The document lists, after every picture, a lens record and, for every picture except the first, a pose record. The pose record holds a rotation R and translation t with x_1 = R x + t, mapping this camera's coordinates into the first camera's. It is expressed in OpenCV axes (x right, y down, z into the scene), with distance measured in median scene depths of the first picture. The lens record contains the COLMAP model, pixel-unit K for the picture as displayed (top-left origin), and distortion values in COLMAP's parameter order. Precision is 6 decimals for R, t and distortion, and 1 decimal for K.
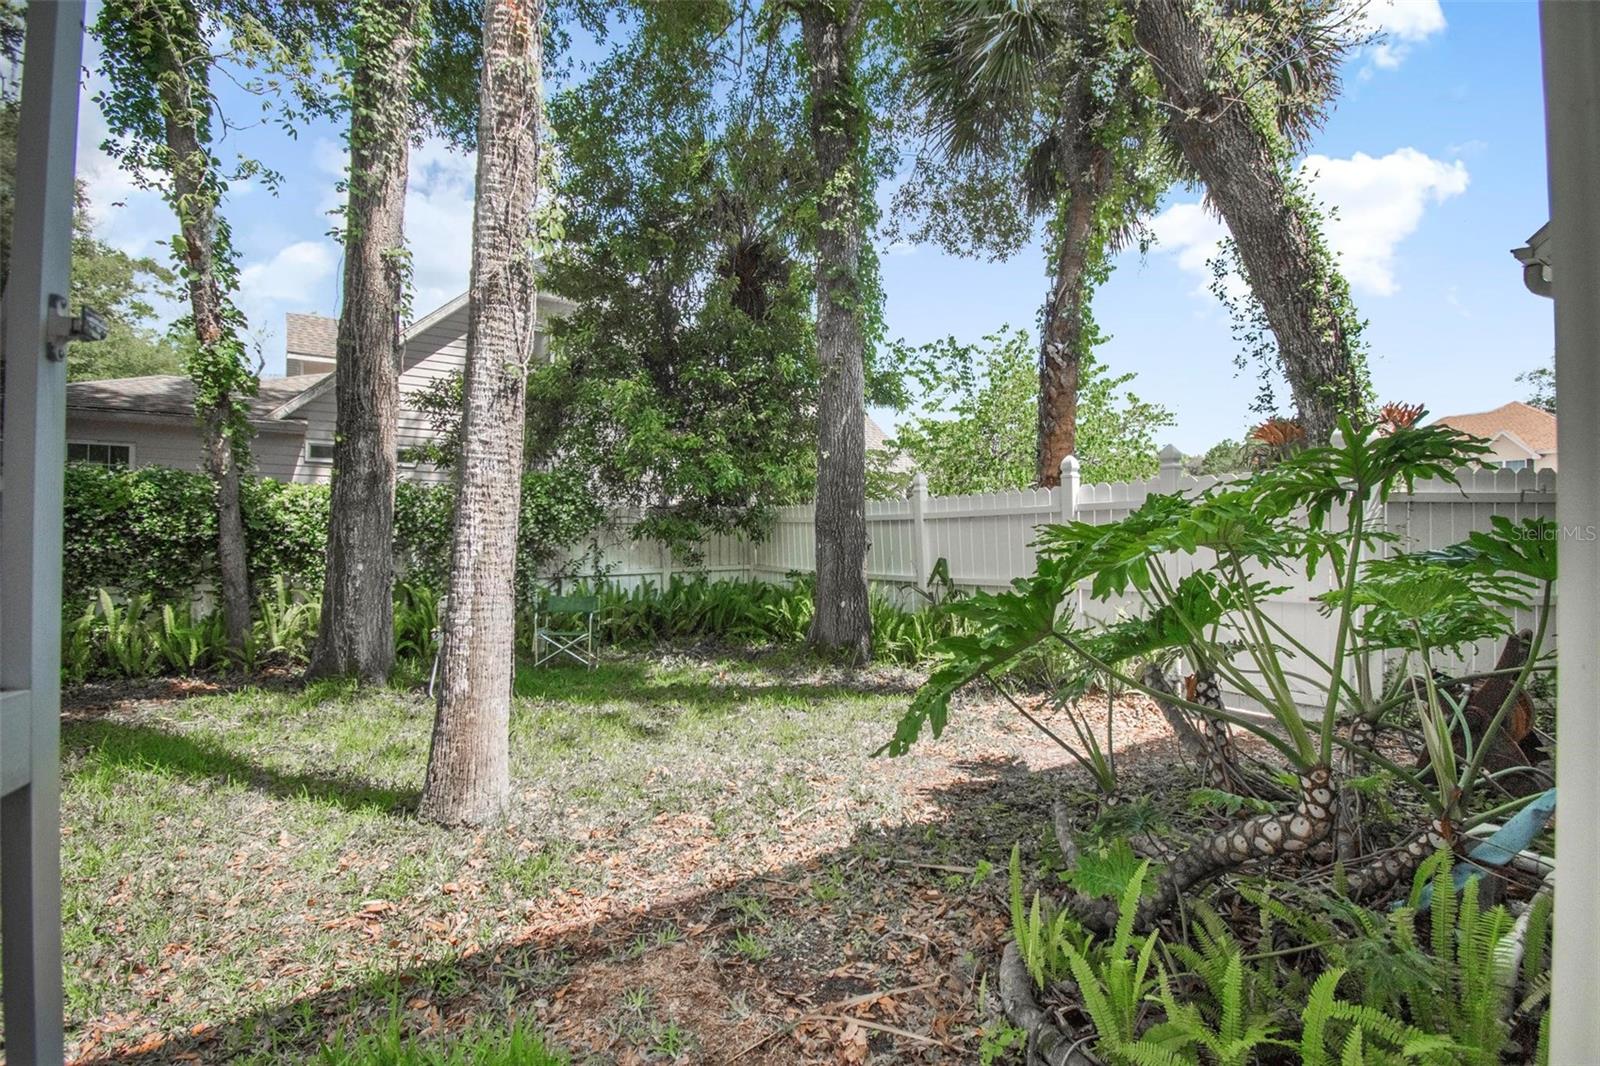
lens RADIAL K [[746.0, 0, 800.0], [0, 746.0, 533.0], [0, 0, 1]] dist [0.001426, 0.000055]
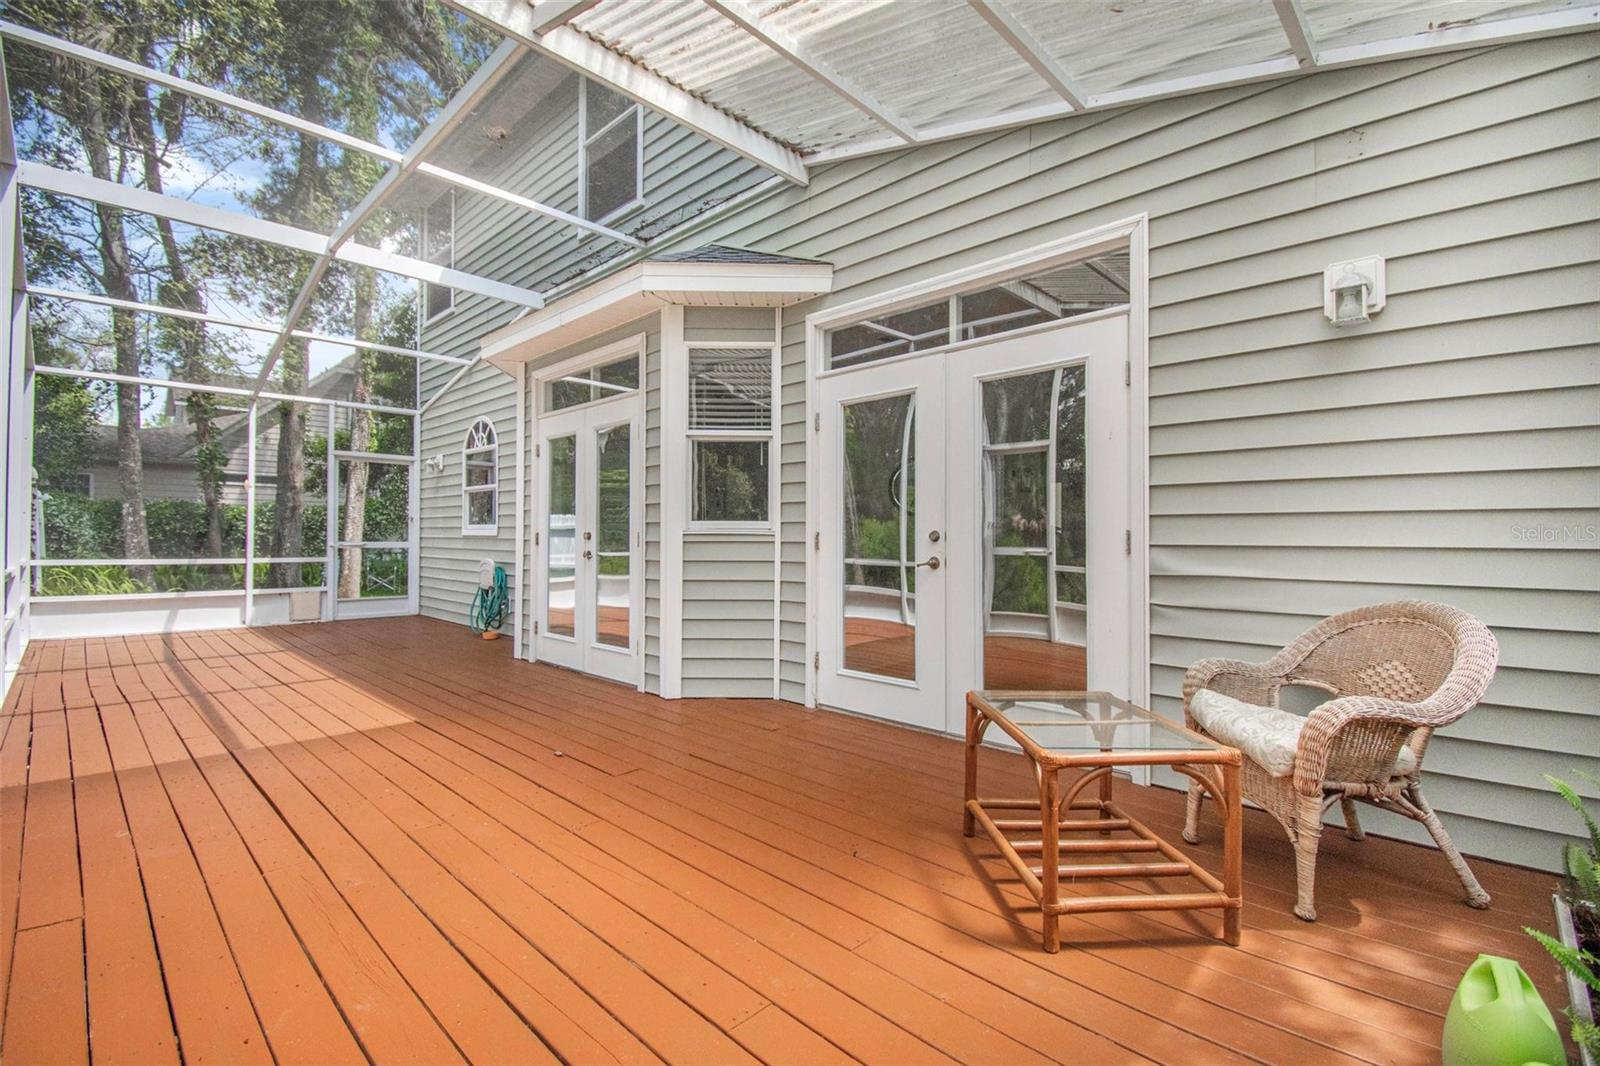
lens RADIAL K [[710.6, 0, 800.0], [0, 710.6, 533.0], [0, 0, 1]] dist [-0.000440, -0.000041]
pose [[0.980274, -0.001098, 0.197641, 0.504740], [-0.000929, 0.999948, 0.010161, -0.014267], [-0.197642, -0.010144, 0.980222, -1.367446]]
